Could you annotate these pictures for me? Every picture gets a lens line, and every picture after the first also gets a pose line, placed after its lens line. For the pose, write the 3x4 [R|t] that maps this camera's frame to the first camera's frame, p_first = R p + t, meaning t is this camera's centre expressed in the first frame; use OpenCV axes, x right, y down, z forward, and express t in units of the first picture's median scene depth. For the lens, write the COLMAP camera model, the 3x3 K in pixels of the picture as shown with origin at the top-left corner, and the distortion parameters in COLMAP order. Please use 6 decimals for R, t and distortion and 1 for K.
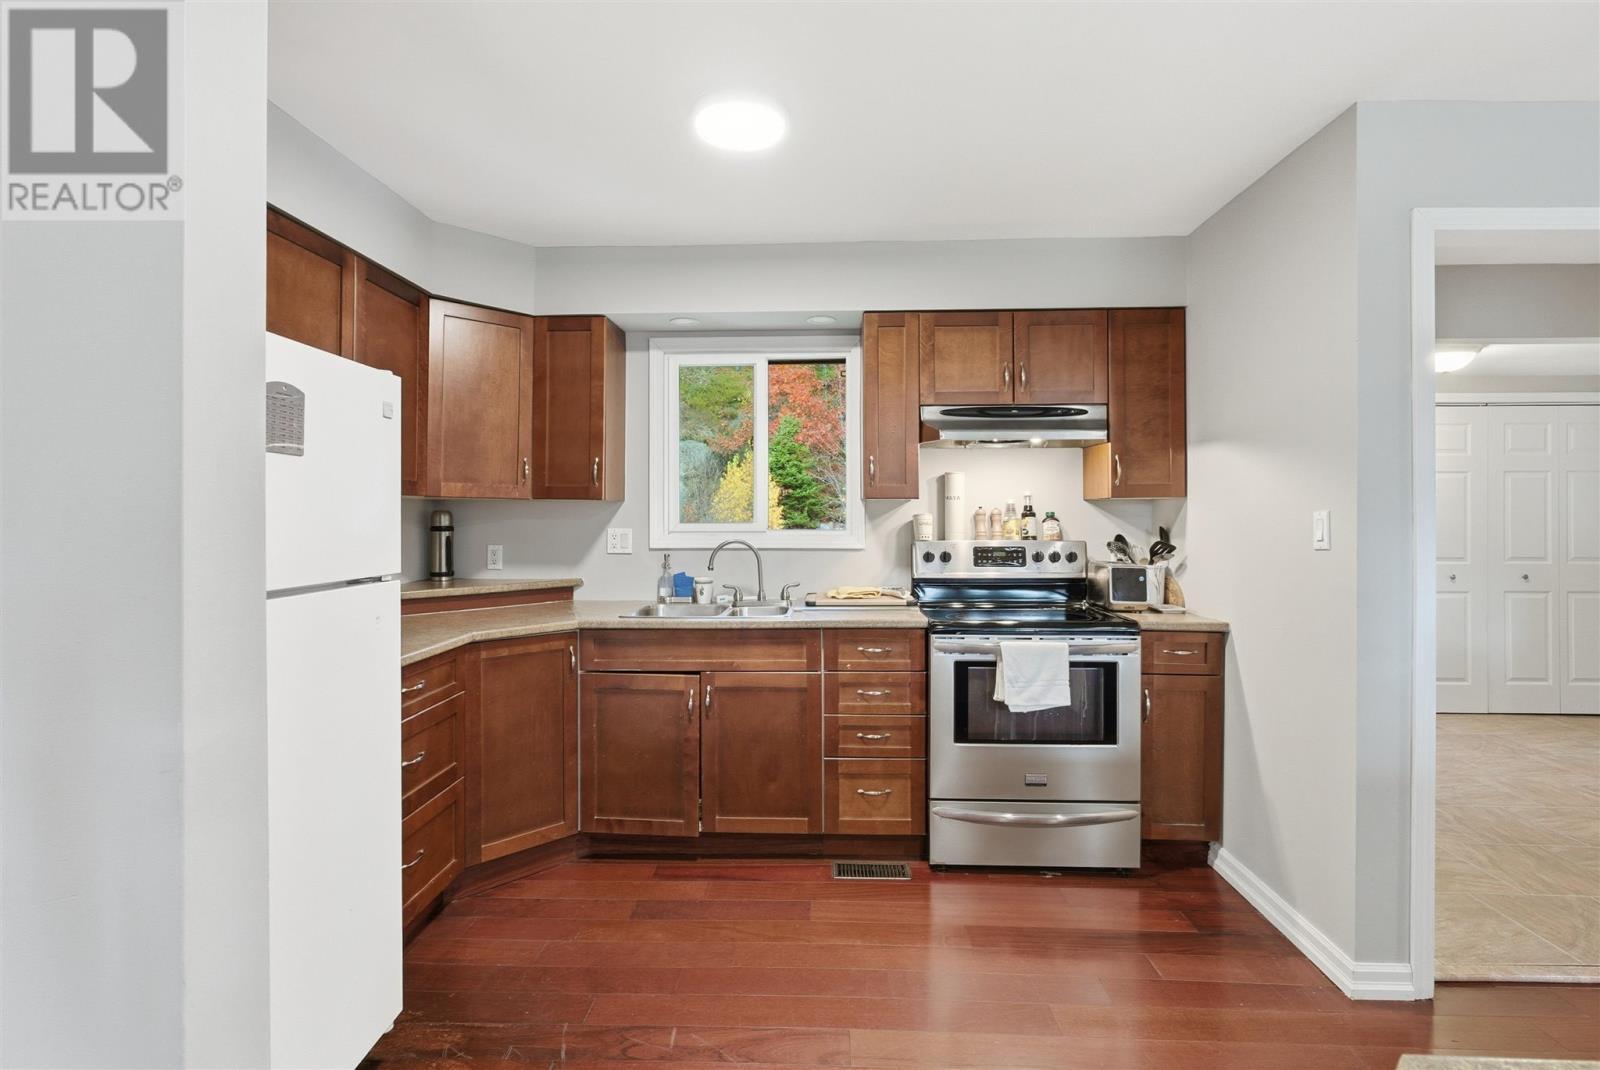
lens RADIAL K [[736.2, 0, 800.1], [0, 736.2, 520.8], [0, 0, 1]] dist [-0.001798, 0.001361]
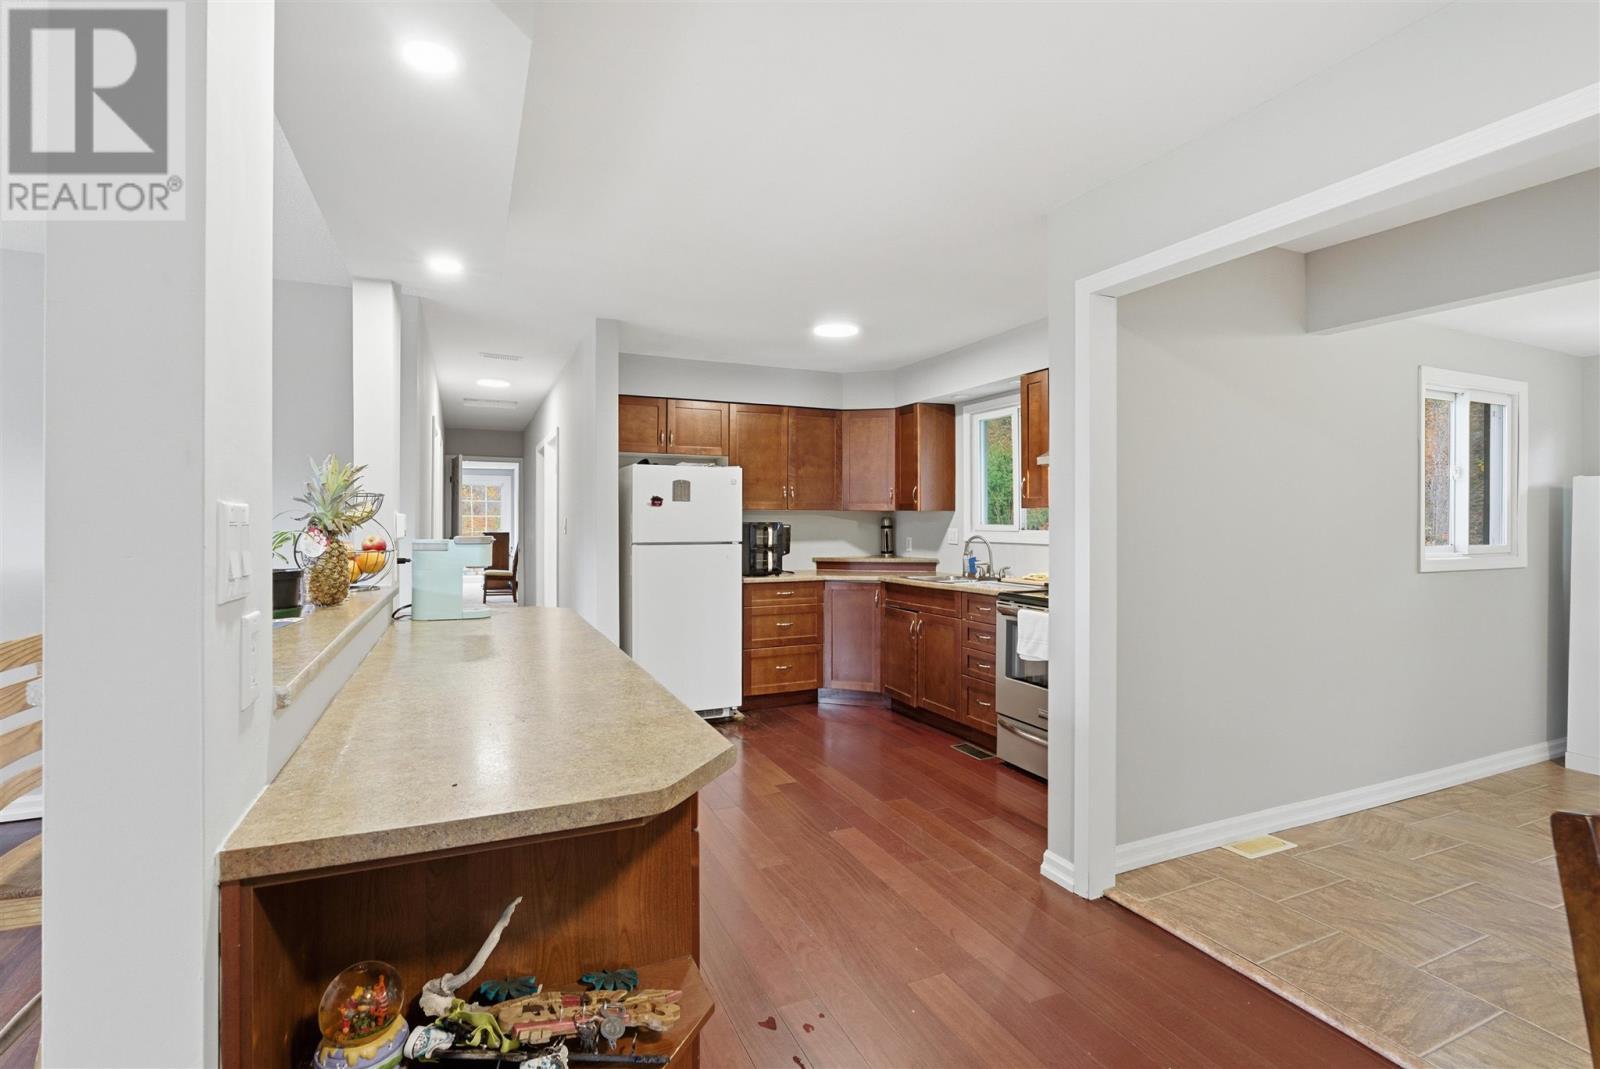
lens RADIAL K [[736.2, 0, 796.8], [0, 736.2, 524.2], [0, 0, 1]] dist [-0.001798, 0.001361]
pose [[0.442268, 0.002226, -0.896880, 1.238231], [-0.005190, 0.999987, -0.000078, 0.004401], [0.896868, 0.004689, 0.442274, -0.006647]]
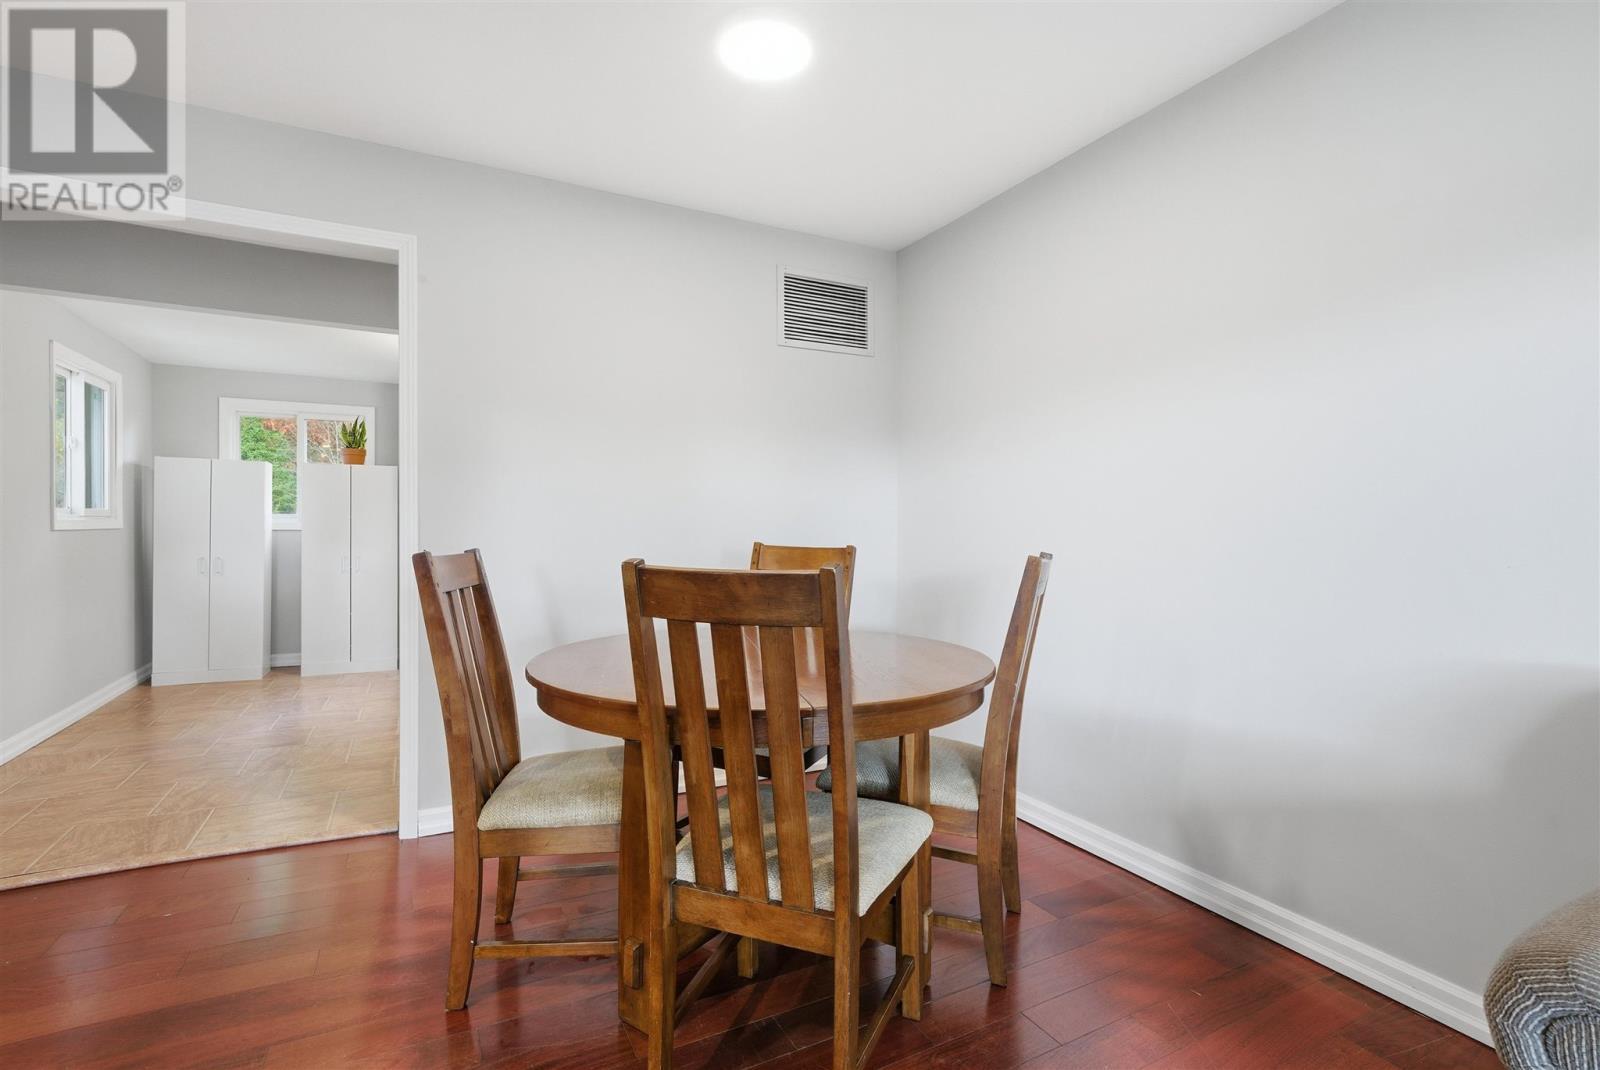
lens RADIAL K [[736.2, 0, 797.9], [0, 736.2, 530.4], [0, 0, 1]] dist [-0.001798, 0.001361]
pose [[0.871503, 0.010985, 0.490268, 1.115954], [-0.013618, 0.999906, 0.001803, 0.059433], [-0.490201, -0.008248, 0.871570, -0.373410]]
